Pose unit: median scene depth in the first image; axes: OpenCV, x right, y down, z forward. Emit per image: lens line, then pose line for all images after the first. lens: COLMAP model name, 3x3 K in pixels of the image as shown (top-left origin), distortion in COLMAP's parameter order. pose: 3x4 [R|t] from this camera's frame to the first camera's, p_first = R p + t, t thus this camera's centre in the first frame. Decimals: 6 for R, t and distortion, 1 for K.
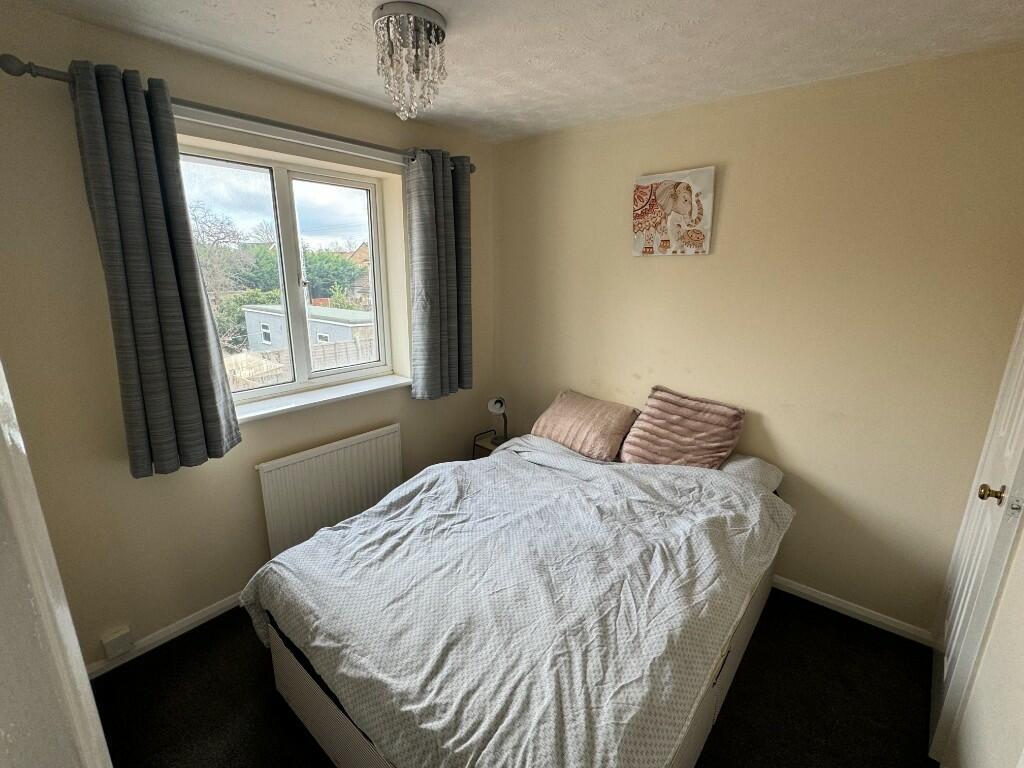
lens RADIAL K [[462.1, 0, 512.0], [0, 462.1, 384.0], [0, 0, 1]] dist [-0.000188, -0.000014]
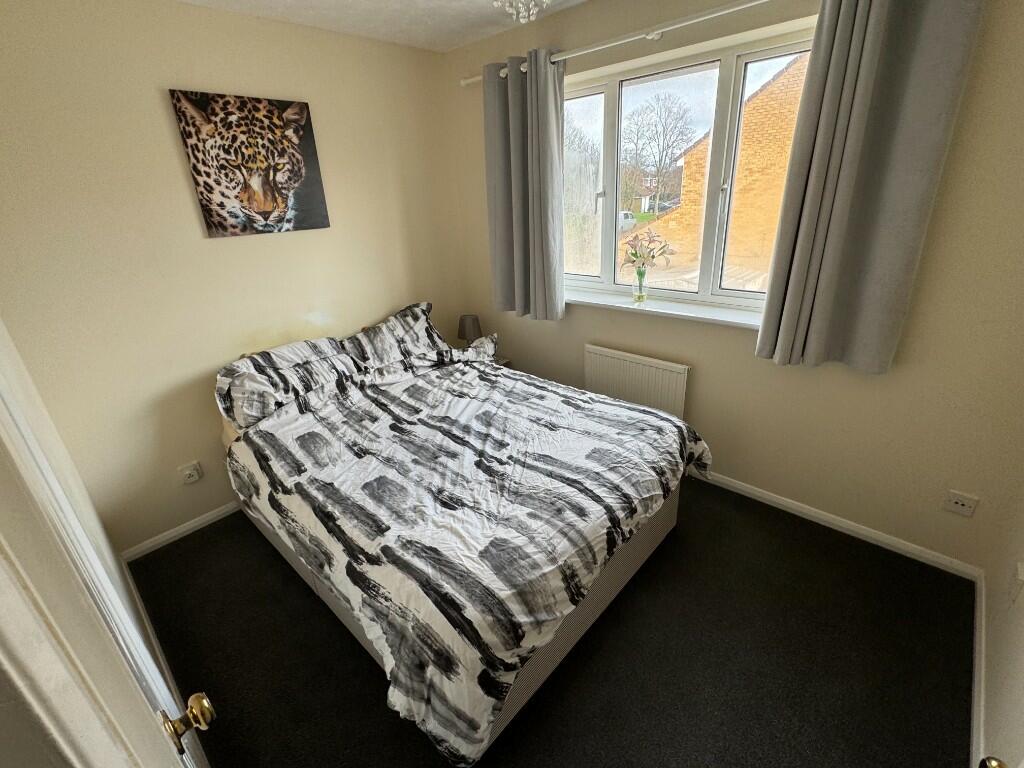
lens RADIAL K [[462.1, 0, 512.0], [0, 462.1, 384.0], [0, 0, 1]] dist [-0.000188, -0.000014]
pose [[-0.055696, 0.386359, -0.920665, 0.740117], [-0.199099, 0.899280, 0.389429, -0.198336], [0.978395, 0.204994, 0.026837, 0.840751]]
